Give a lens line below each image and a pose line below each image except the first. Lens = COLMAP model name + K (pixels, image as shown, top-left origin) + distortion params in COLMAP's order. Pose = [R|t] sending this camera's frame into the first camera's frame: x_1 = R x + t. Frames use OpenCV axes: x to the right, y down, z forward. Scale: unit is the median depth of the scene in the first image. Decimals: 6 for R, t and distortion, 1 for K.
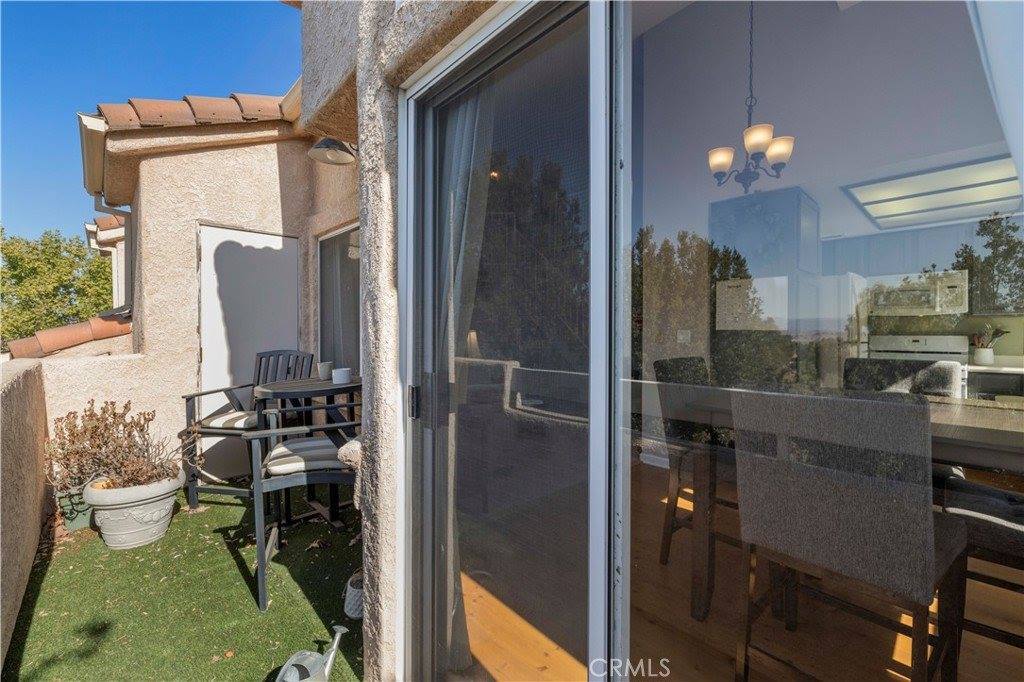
lens RADIAL K [[437.5, 0, 509.5], [0, 437.5, 336.4], [0, 0, 1]] dist [0.004997, -0.000193]
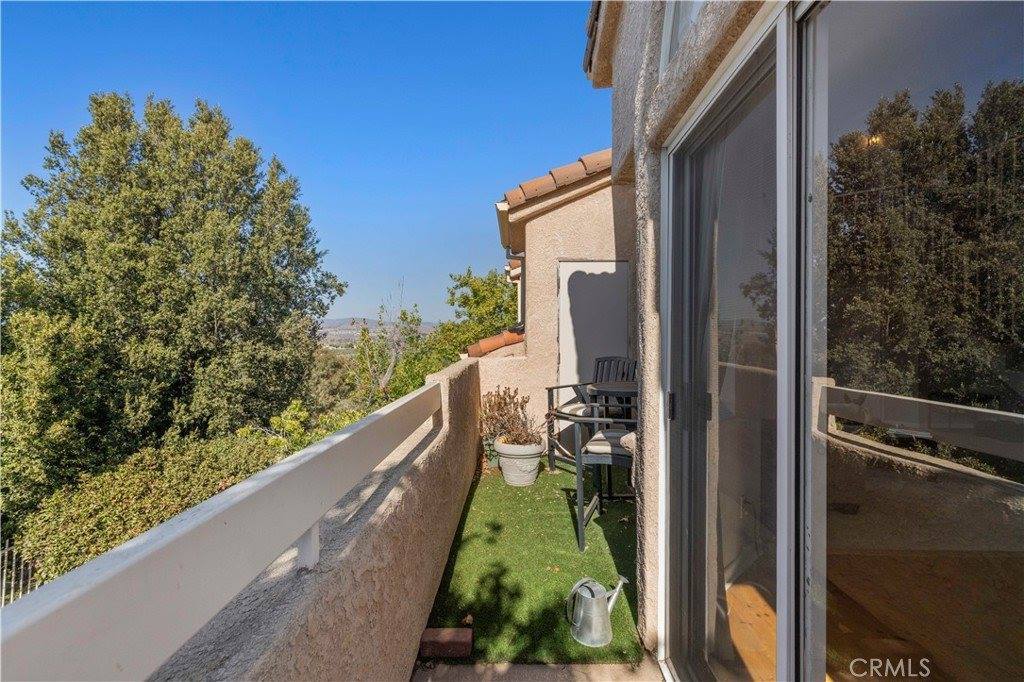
lens RADIAL K [[437.5, 0, 508.3], [0, 437.5, 338.5], [0, 0, 1]] dist [0.004997, -0.000193]
pose [[0.715927, 0.001090, -0.698175, 0.136805], [-0.006444, 0.999967, -0.005047, -0.012360], [0.698146, 0.008112, 0.715910, -0.077825]]
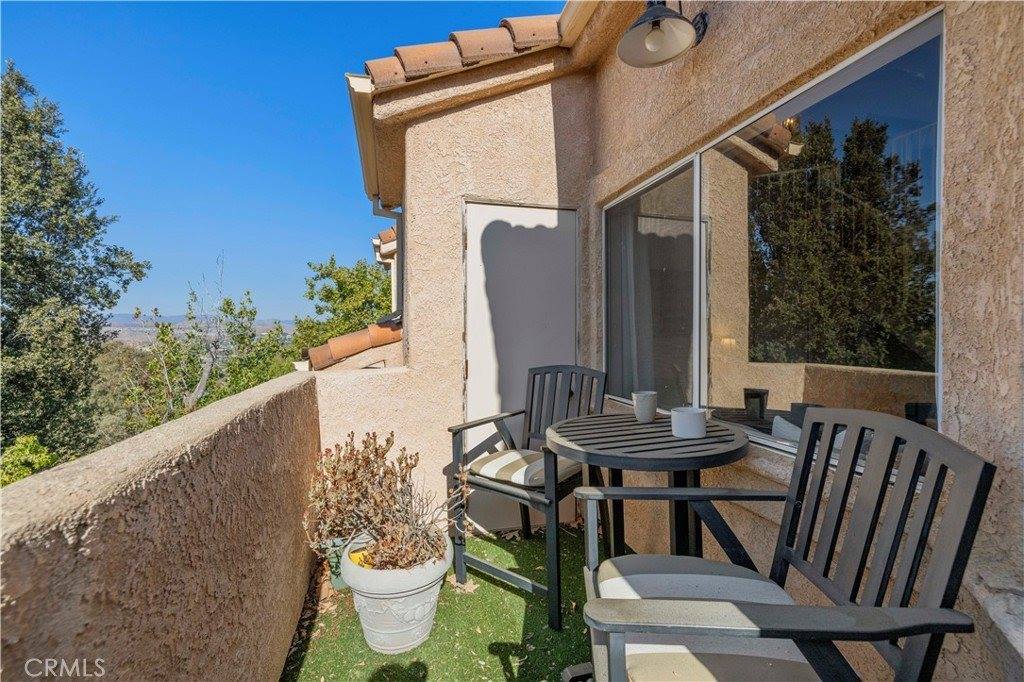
lens RADIAL K [[437.5, 0, 512.1], [0, 437.5, 339.6], [0, 0, 1]] dist [0.004997, -0.000193]
pose [[0.886132, -0.000408, -0.463432, -0.308460], [-0.000674, 0.999997, -0.002169, -0.010288], [0.463432, 0.002234, 0.886130, 0.395708]]
